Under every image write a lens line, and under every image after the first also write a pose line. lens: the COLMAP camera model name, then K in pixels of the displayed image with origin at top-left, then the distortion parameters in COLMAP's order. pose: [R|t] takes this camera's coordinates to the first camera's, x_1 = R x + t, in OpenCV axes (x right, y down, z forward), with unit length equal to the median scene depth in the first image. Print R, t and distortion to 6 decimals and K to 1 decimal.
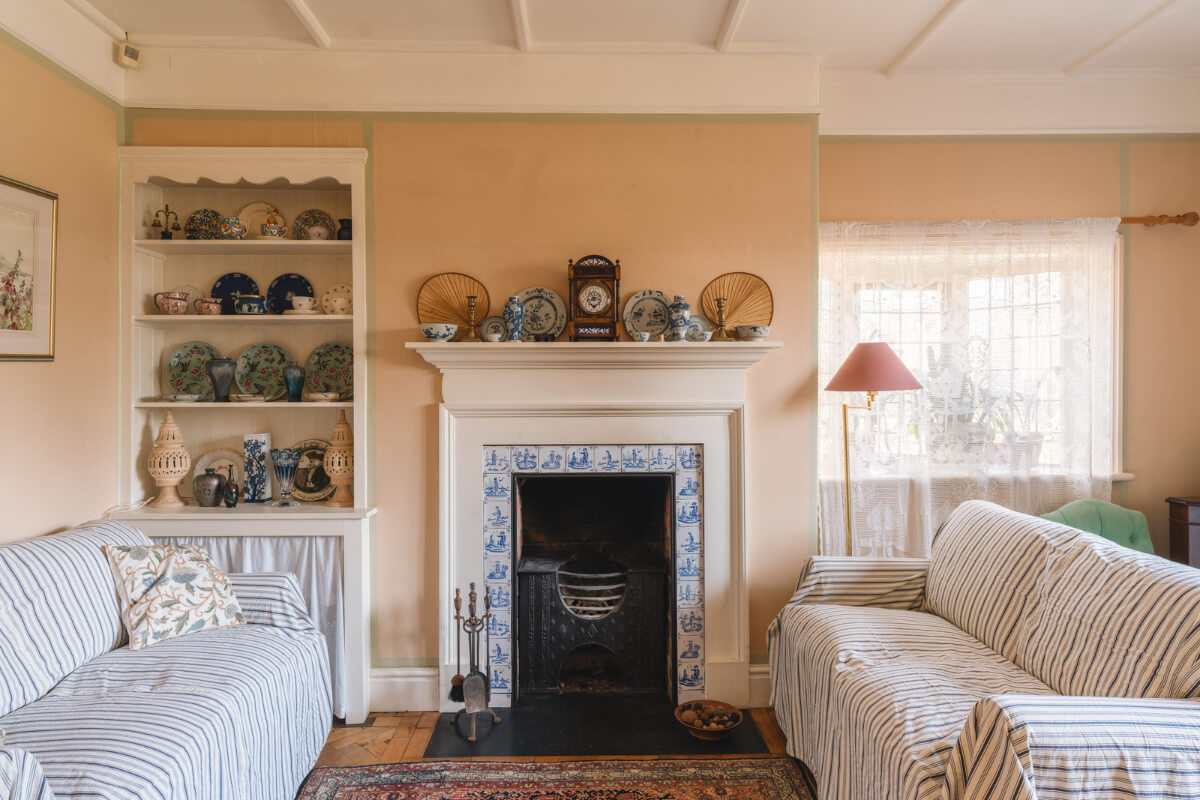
lens RADIAL K [[762.9, 0, 600.1], [0, 762.9, 400.1], [0, 0, 1]] dist [-0.003532, -0.000429]
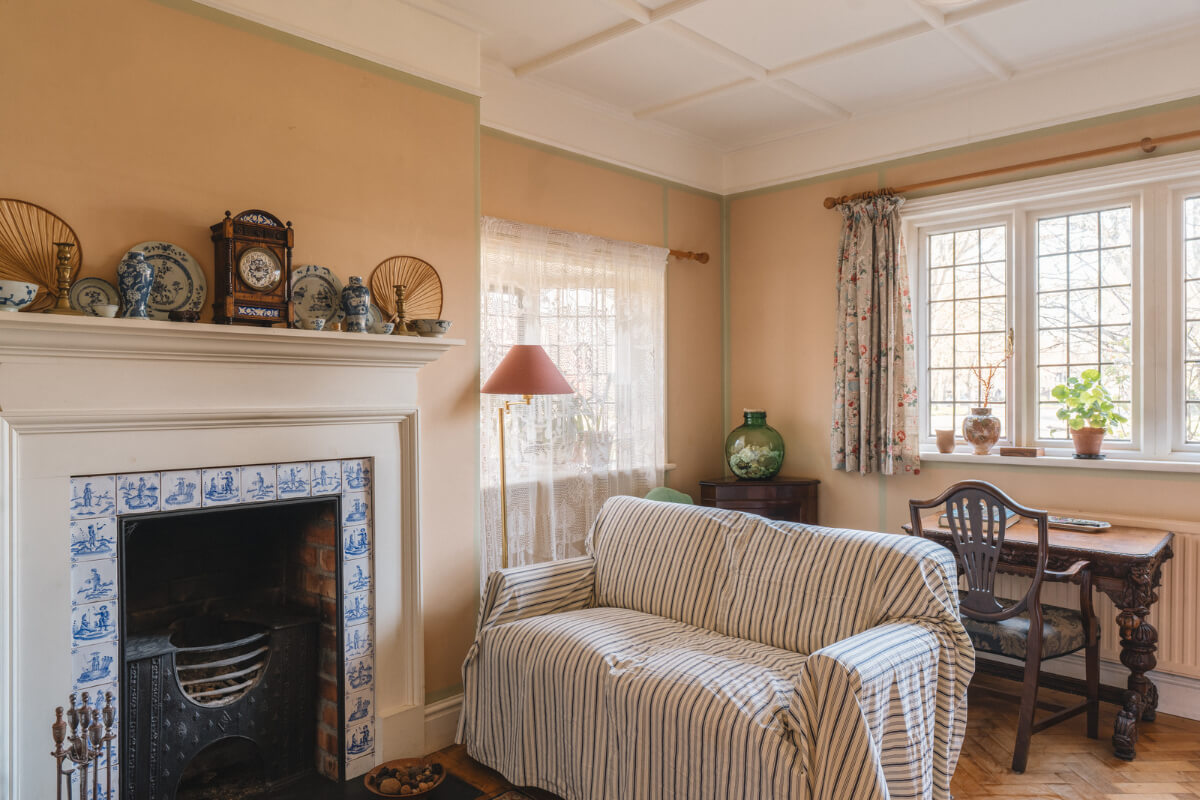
lens RADIAL K [[838.5, 0, 601.1], [0, 838.5, 398.2], [0, 0, 1]] dist [-0.004852, 0.004544]
pose [[0.681370, 0.000046, 0.731939, -0.366131], [0.003902, 0.999986, -0.003695, -0.002518], [-0.731929, 0.005374, 0.681360, 0.193543]]
